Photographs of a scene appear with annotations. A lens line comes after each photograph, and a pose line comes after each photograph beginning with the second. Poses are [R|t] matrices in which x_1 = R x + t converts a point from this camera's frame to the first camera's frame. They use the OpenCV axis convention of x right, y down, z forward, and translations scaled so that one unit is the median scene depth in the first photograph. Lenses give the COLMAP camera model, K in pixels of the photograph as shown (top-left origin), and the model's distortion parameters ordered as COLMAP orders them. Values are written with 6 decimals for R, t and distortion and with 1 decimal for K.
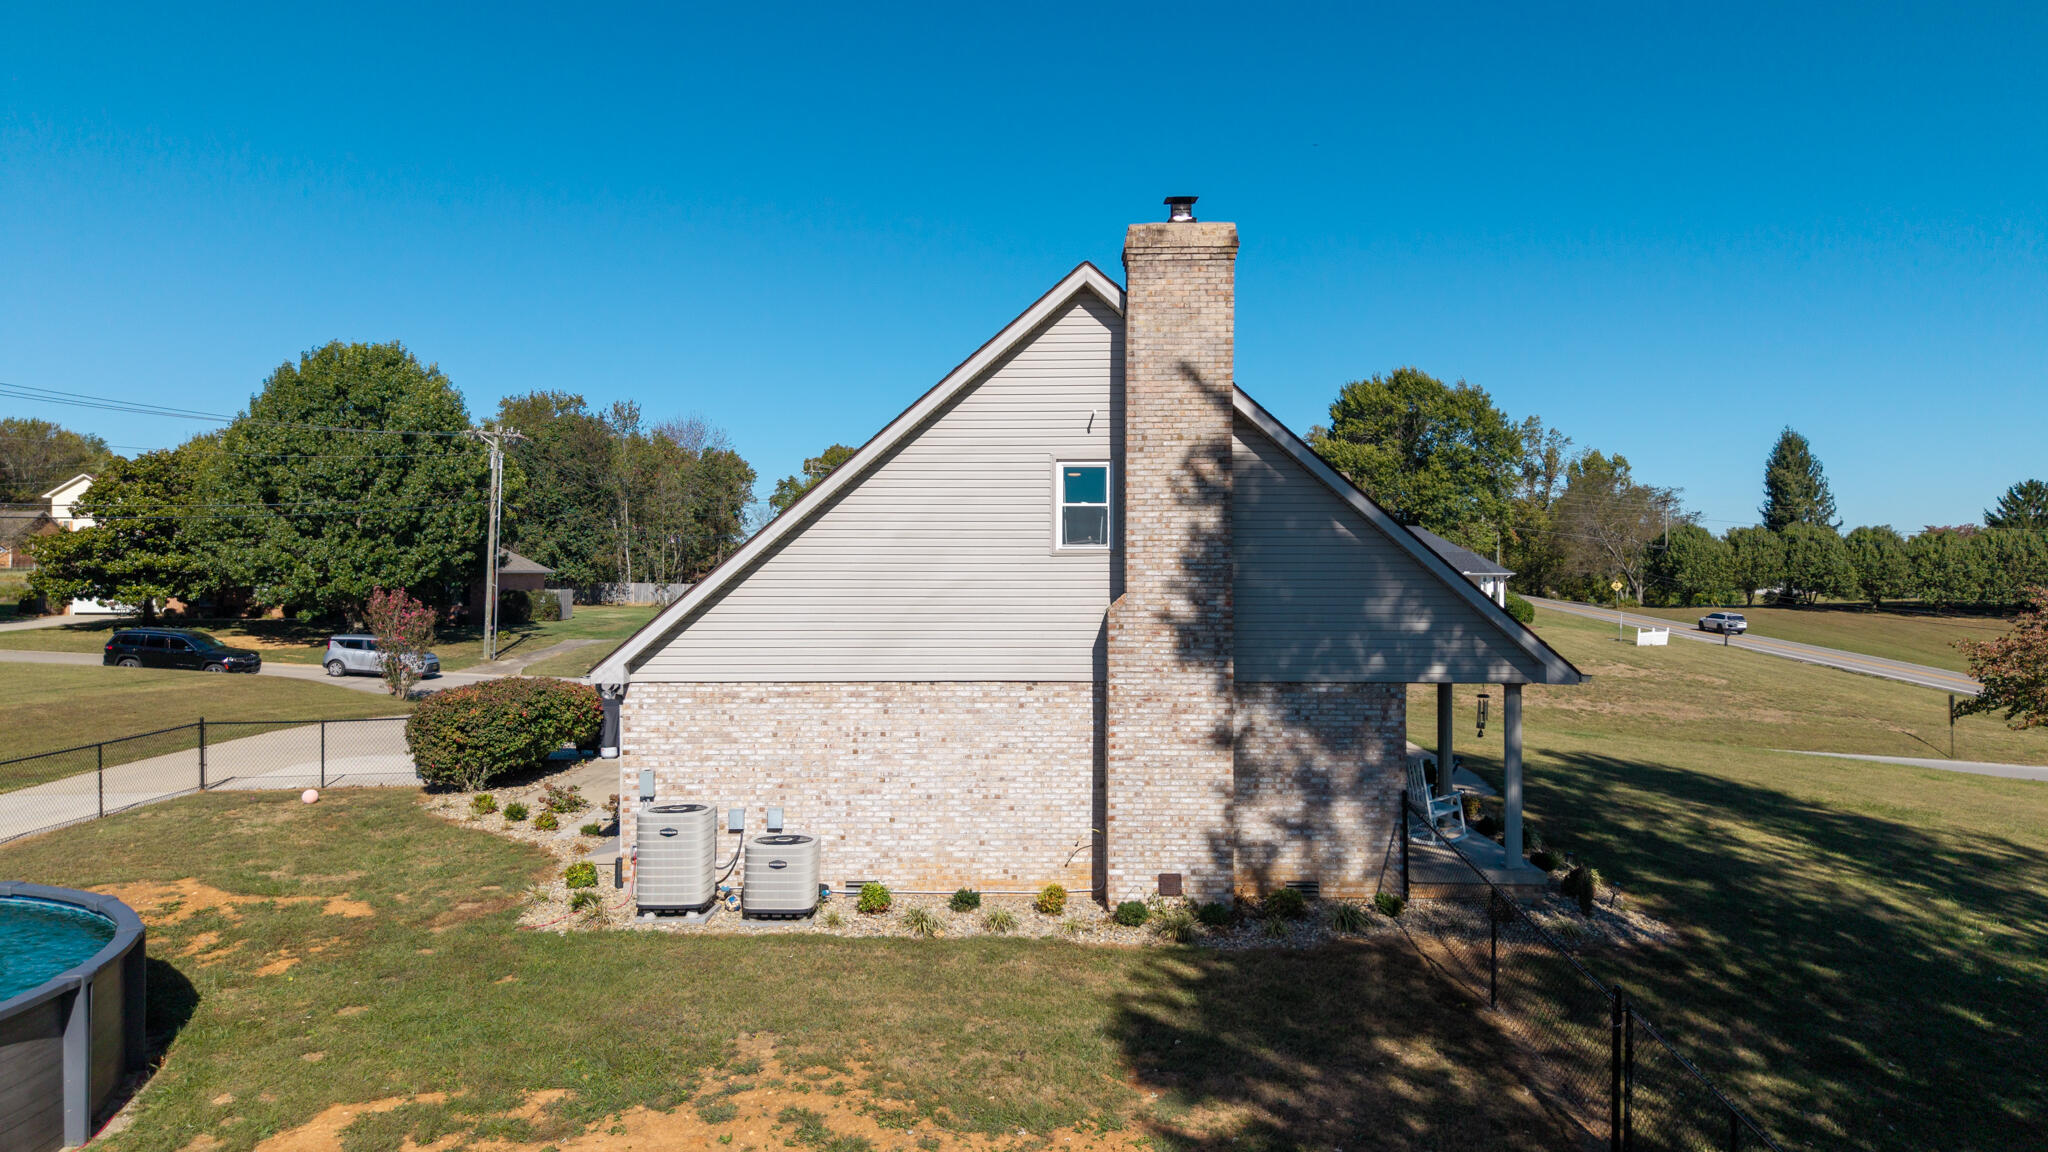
lens RADIAL K [[1436.3, 0, 1019.1], [0, 1436.3, 580.2], [0, 0, 1]] dist [0.057371, -0.000155]
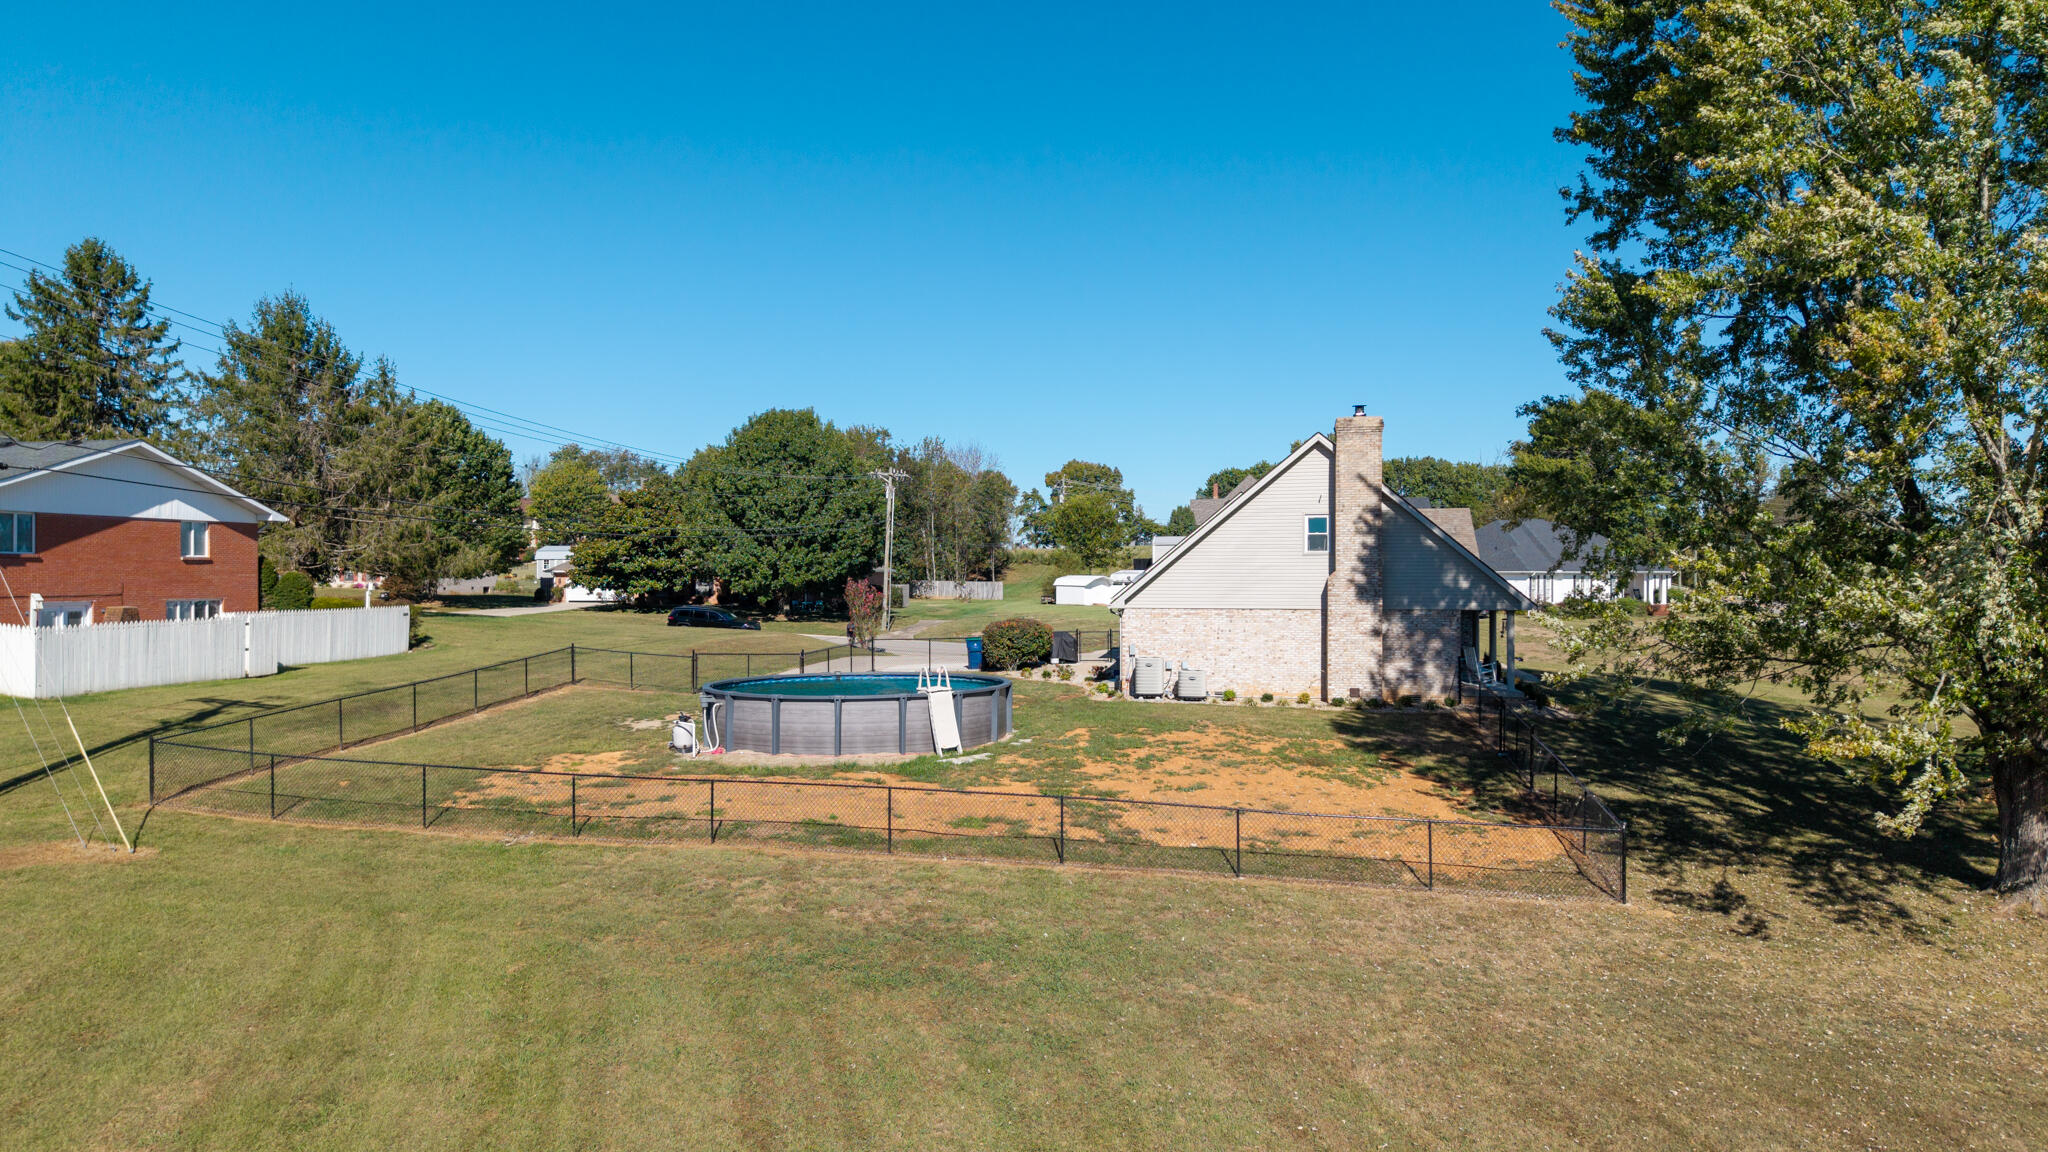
lens RADIAL K [[1436.3, 0, 1019.1], [0, 1436.3, 580.2], [0, 0, 1]] dist [0.057371, -0.000155]
pose [[0.989356, 0.000802, -0.145514, -0.094434], [-0.001266, 0.999994, -0.003097, 0.031477], [0.145511, 0.003249, 0.989351, -1.403107]]
